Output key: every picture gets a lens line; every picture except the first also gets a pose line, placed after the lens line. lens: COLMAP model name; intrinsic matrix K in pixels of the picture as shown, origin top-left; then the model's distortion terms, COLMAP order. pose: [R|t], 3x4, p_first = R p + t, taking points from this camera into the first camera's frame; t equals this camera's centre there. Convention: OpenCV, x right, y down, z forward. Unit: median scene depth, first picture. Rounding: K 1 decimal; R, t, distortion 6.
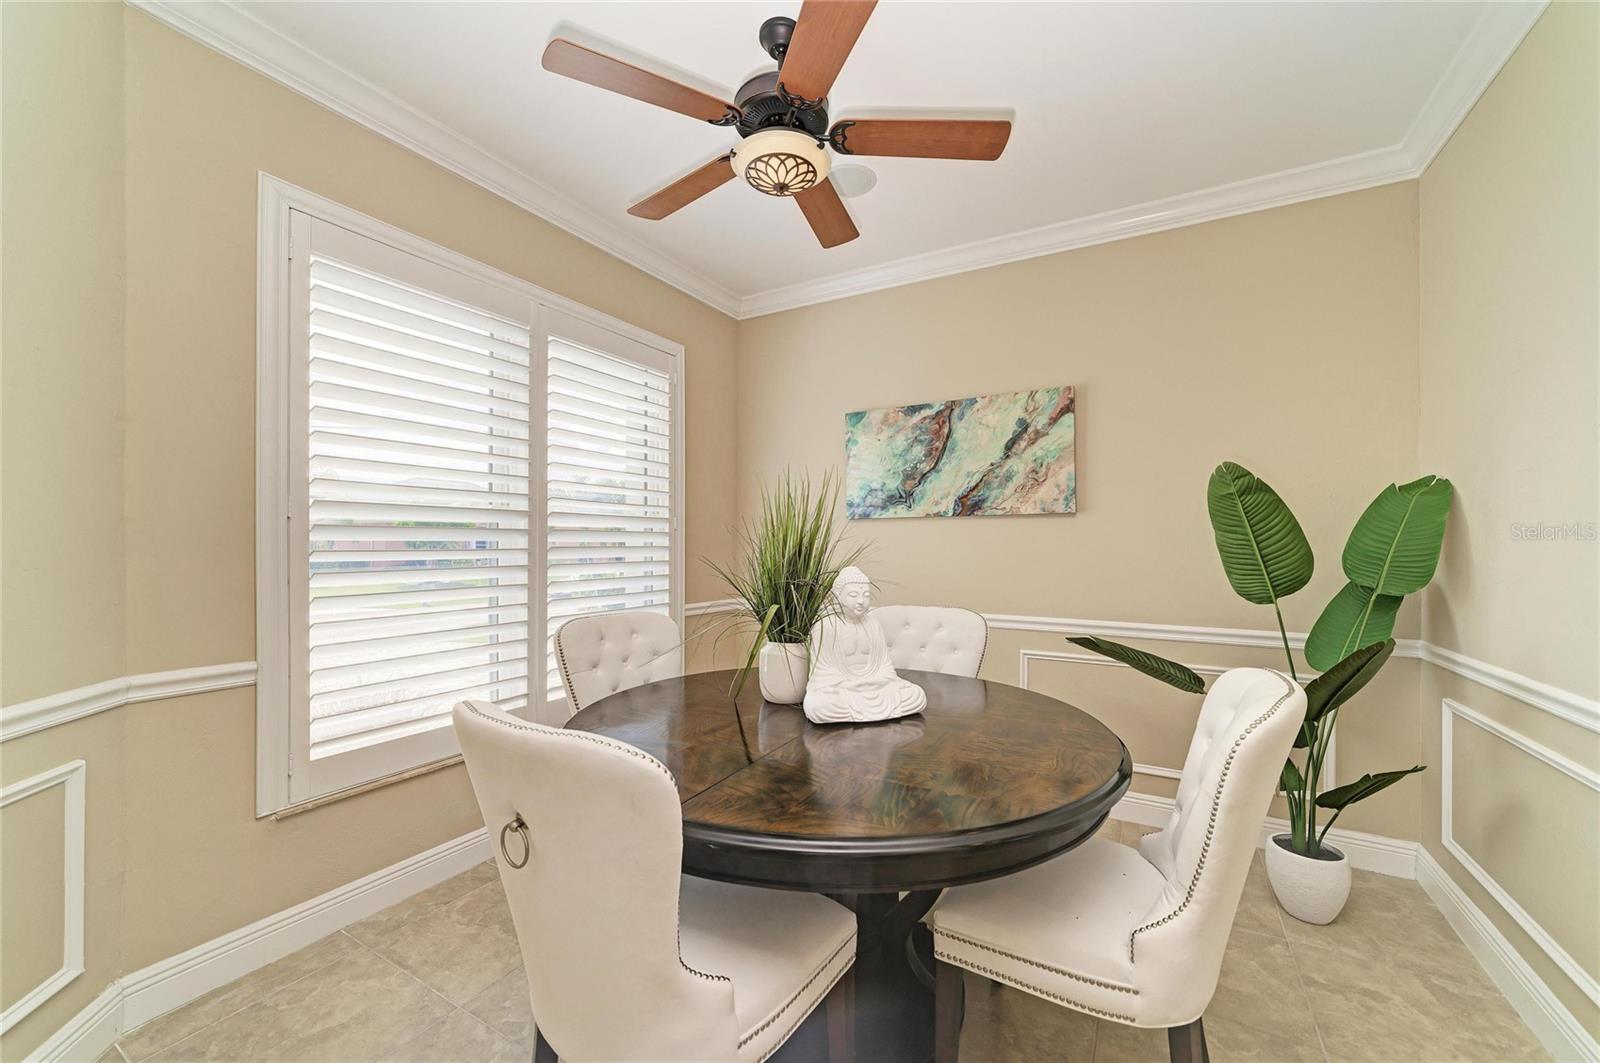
lens RADIAL K [[601.1, 0, 805.5], [0, 601.1, 545.3], [0, 0, 1]] dist [-0.017362, 0.004978]
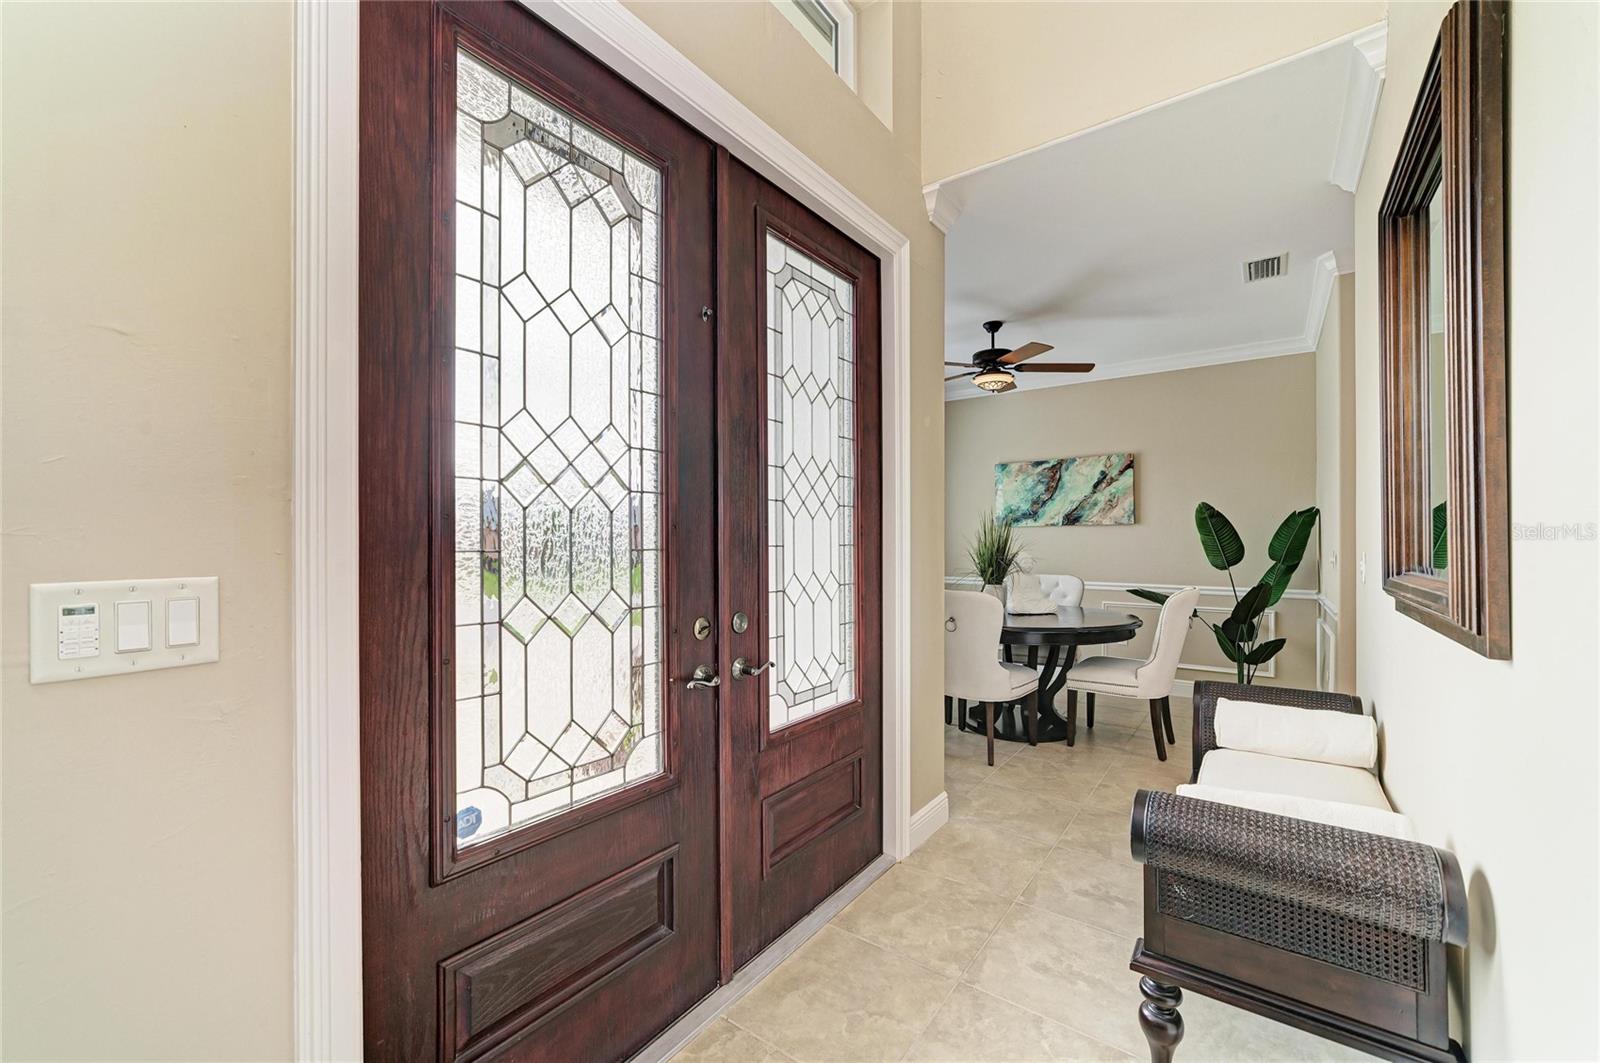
lens RADIAL K [[601.1, 0, 805.5], [0, 601.1, 545.3], [0, 0, 1]] dist [-0.017362, 0.004978]
pose [[0.992125, -0.000193, -0.125249, -0.290276], [0.000787, 0.999989, 0.004698, 0.000778], [0.125246, -0.004760, 0.992114, -0.867010]]
